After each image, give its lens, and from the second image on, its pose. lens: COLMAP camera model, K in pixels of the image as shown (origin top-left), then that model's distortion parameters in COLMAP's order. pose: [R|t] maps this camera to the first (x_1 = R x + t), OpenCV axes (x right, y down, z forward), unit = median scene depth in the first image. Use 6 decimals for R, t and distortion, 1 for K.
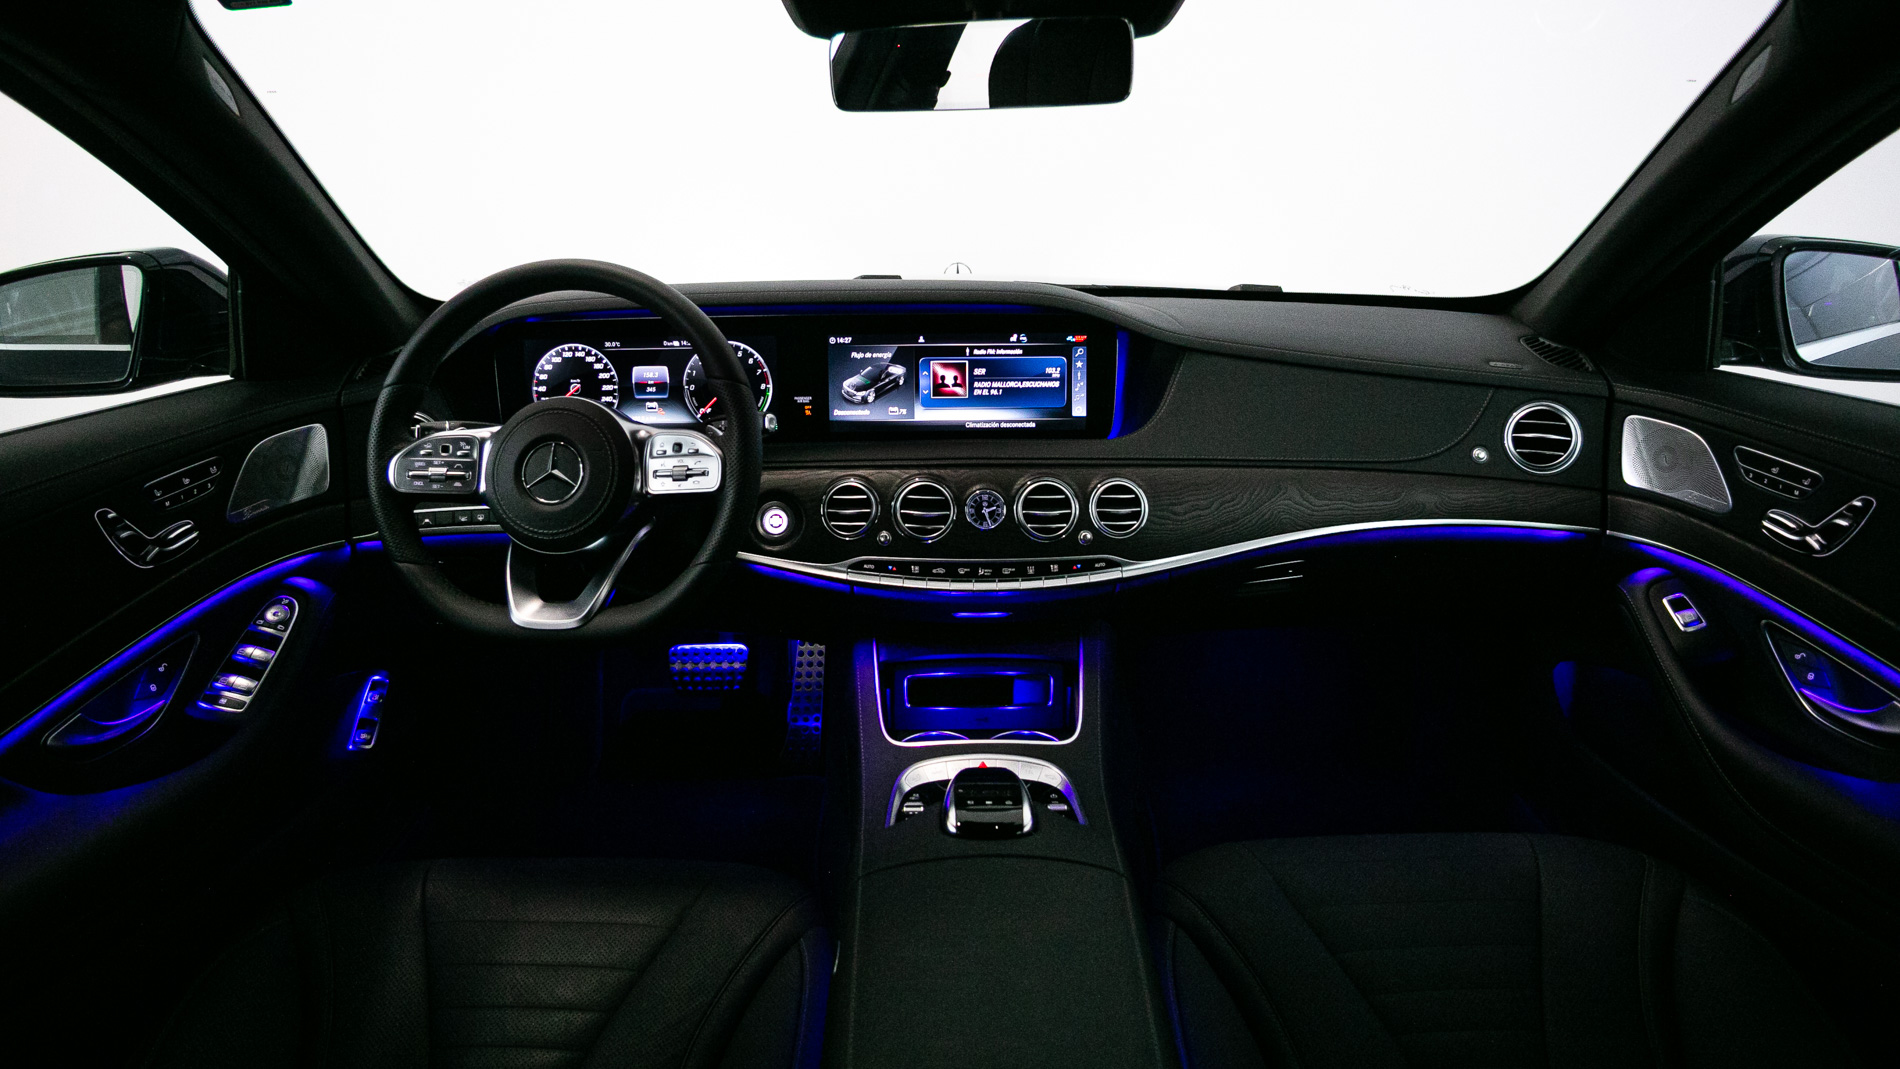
lens RADIAL K [[1048.3, 0, 954.1], [0, 1048.3, 530.1], [0, 0, 1]] dist [-0.112515, 0.061643]
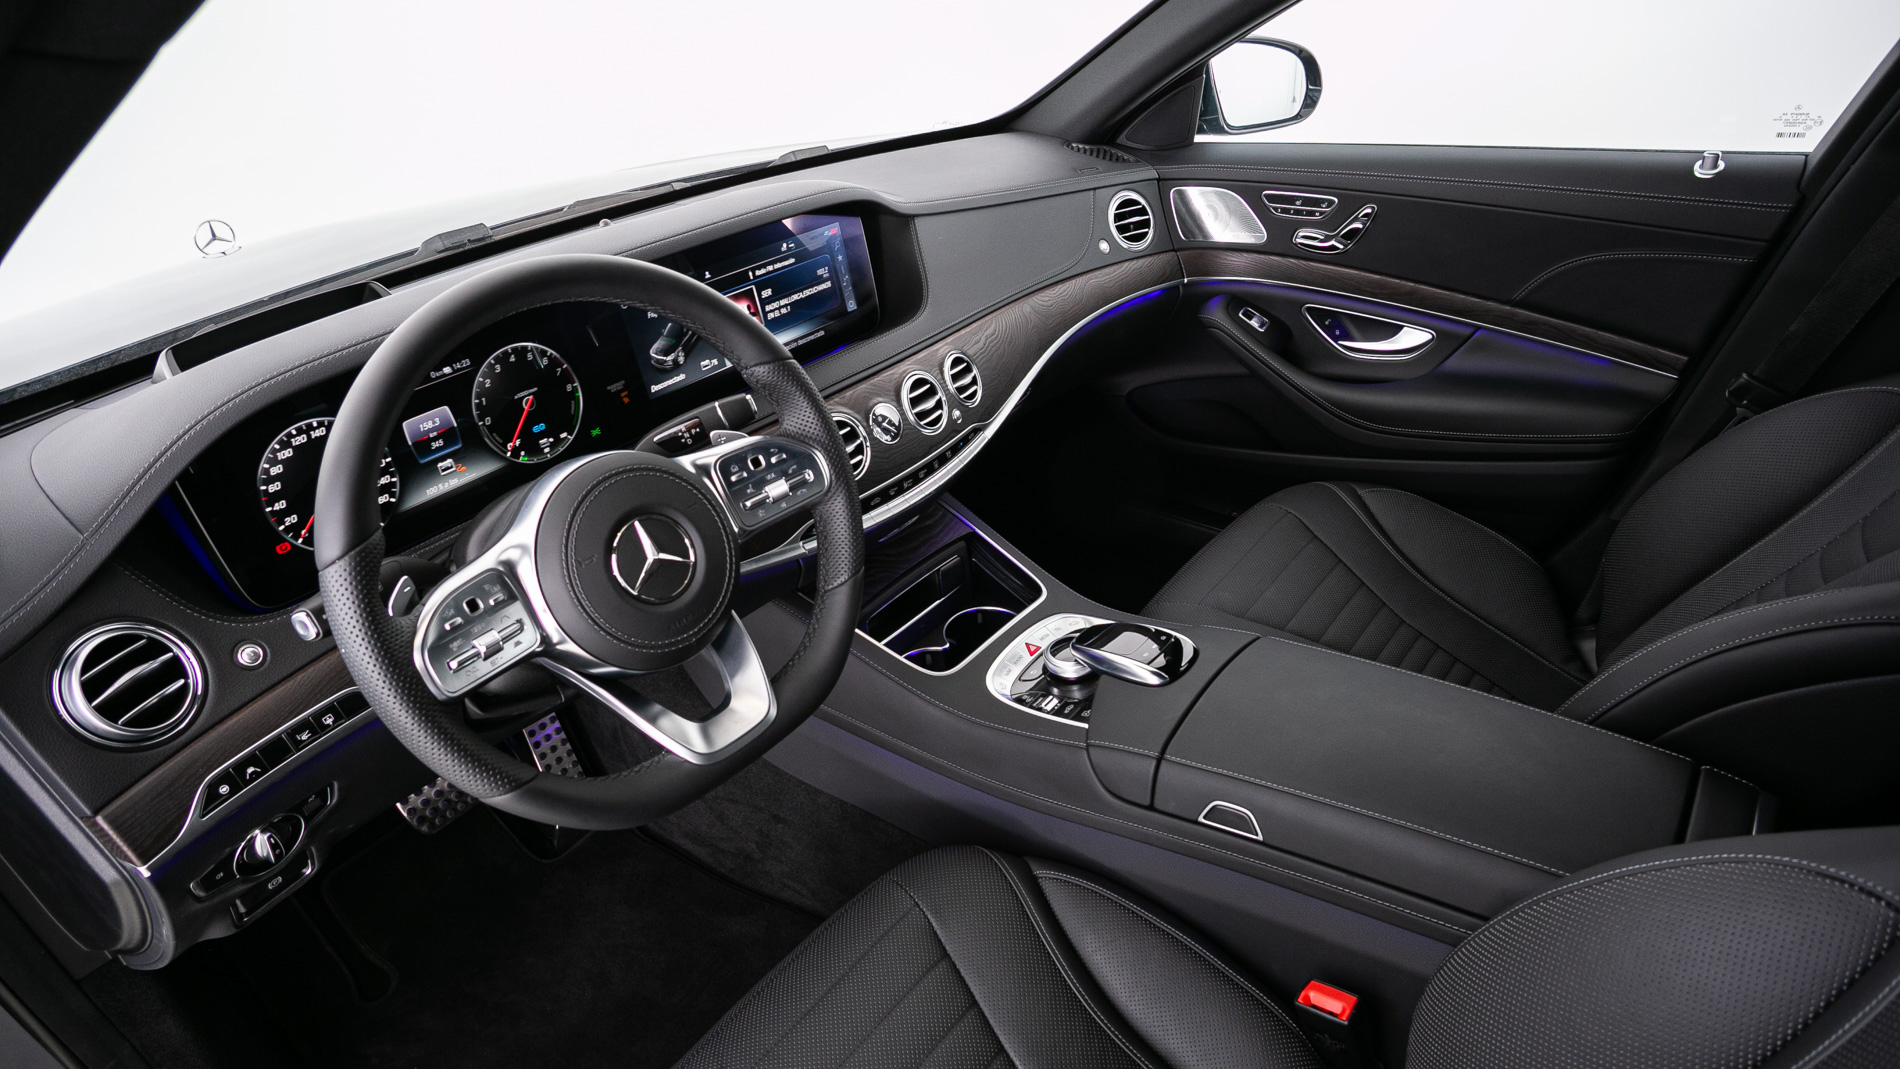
lens RADIAL K [[1057.8, 0, 949.6], [0, 1057.8, 591.1], [0, 0, 1]] dist [-0.111062, 0.061044]
pose [[0.619169, -0.450687, 0.643049, -0.610843], [0.323349, 0.892582, 0.314234, -0.164043], [-0.715595, 0.013365, 0.698388, 0.274637]]
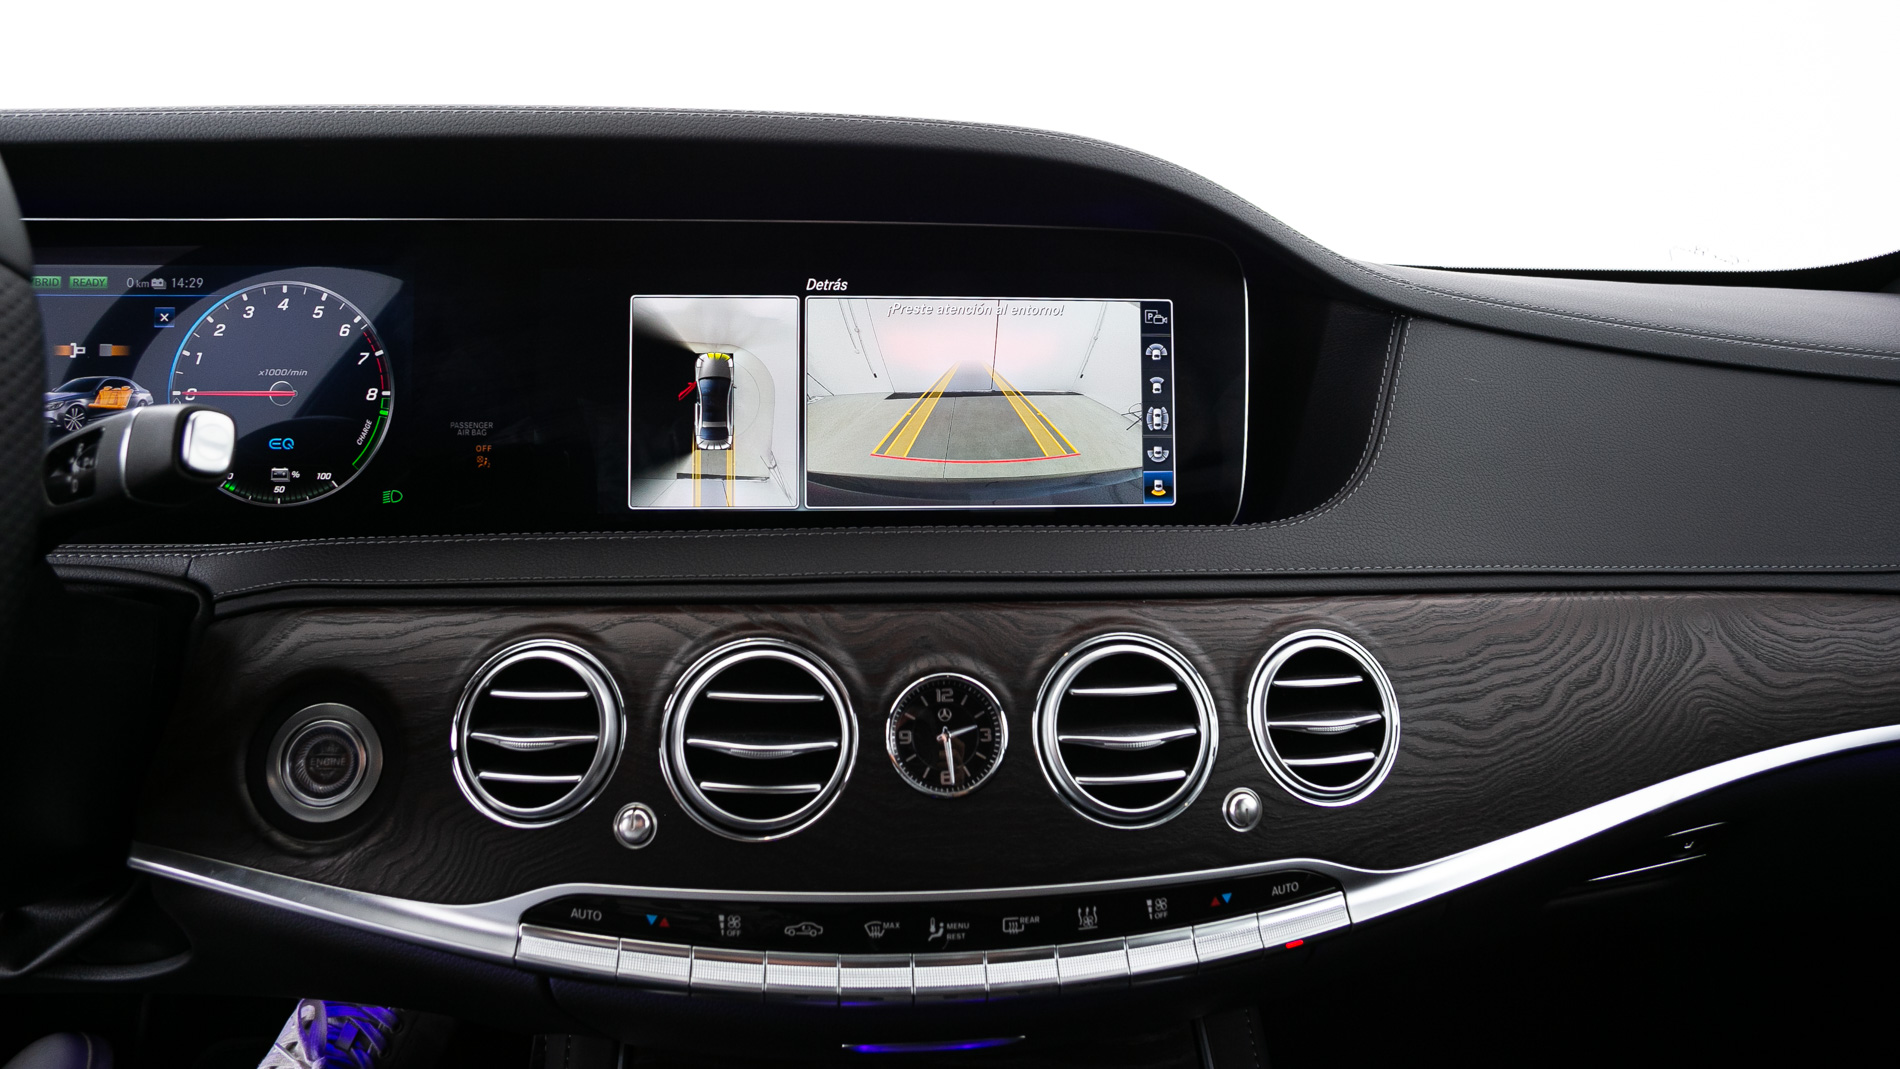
lens RADIAL K [[1100.3, 0, 949.8], [0, 1100.3, 419.5], [0, 0, 1]] dist [-0.113308, 0.062847]
pose [[0.996365, 0.007621, 0.084848, 0.000861], [0.010990, 0.976169, -0.216734, -0.040523], [-0.084478, 0.216879, 0.972536, 0.626461]]
